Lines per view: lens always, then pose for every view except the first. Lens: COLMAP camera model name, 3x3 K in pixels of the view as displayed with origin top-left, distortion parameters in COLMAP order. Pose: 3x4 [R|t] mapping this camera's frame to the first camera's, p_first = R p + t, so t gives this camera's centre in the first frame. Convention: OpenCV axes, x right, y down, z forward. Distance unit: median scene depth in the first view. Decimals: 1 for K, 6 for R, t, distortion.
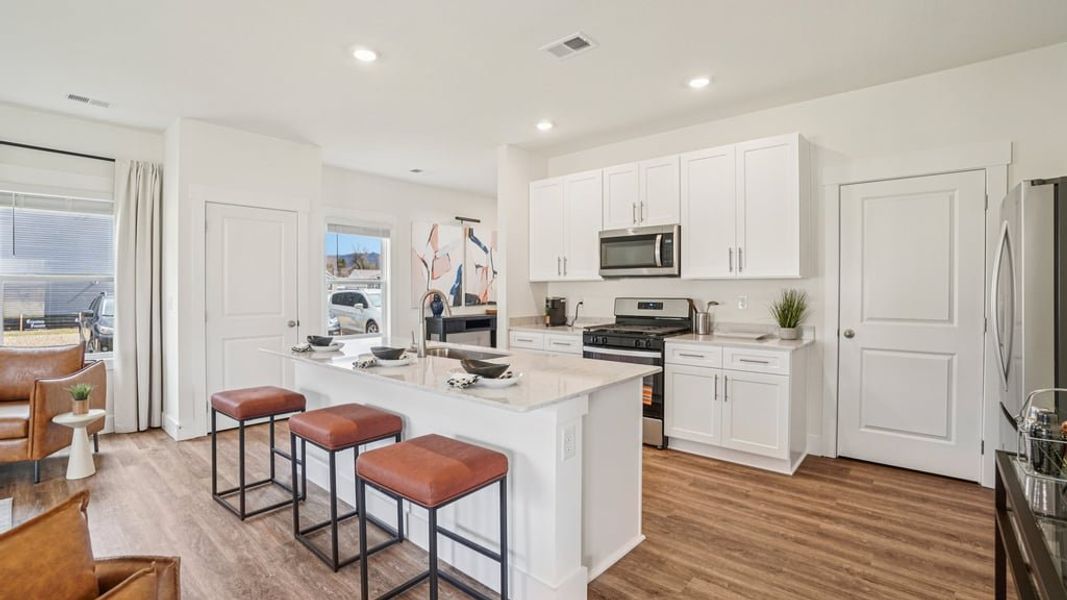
lens RADIAL K [[479.2, 0, 539.7], [0, 479.2, 289.7], [0, 0, 1]] dist [-0.063316, 0.023174]
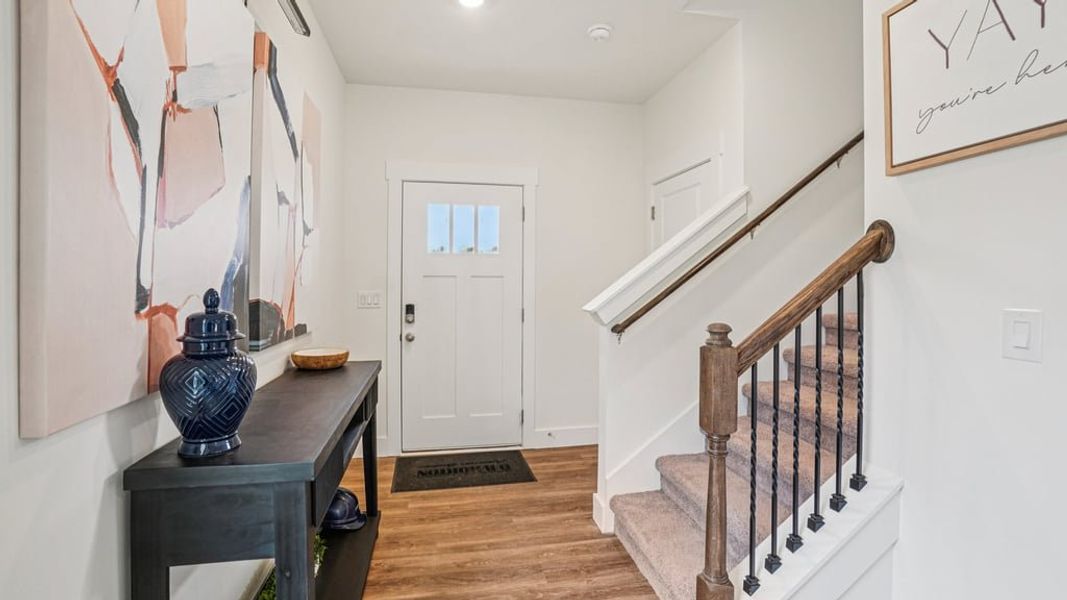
lens RADIAL K [[479.2, 0, 539.7], [0, 479.2, 289.7], [0, 0, 1]] dist [-0.063316, 0.023174]
pose [[0.620561, -0.007150, 0.784126, -0.367635], [-0.005359, 0.999896, 0.013358, -0.002992], [-0.784140, -0.012492, 0.620458, 1.084992]]
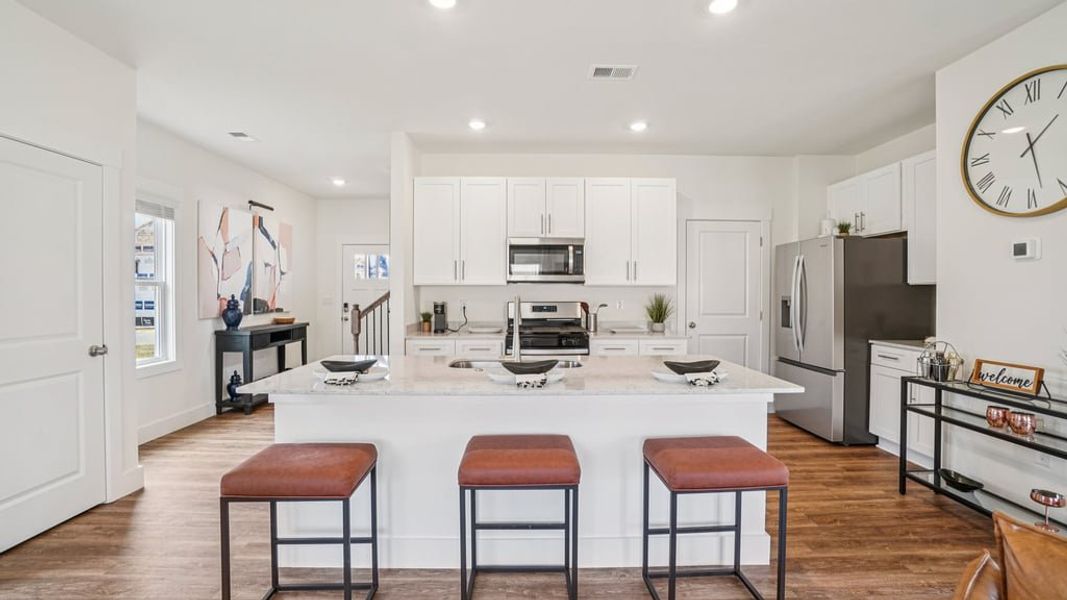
lens RADIAL K [[467.4, 0, 533.5], [0, 467.4, 300.0], [0, 0, 1]] dist [-0.044754, 0.000037]
pose [[0.749396, -0.008913, 0.662062, -0.457636], [-0.001002, 0.999893, 0.014596, -0.002080], [-0.662122, -0.011601, 0.749307, 0.184055]]
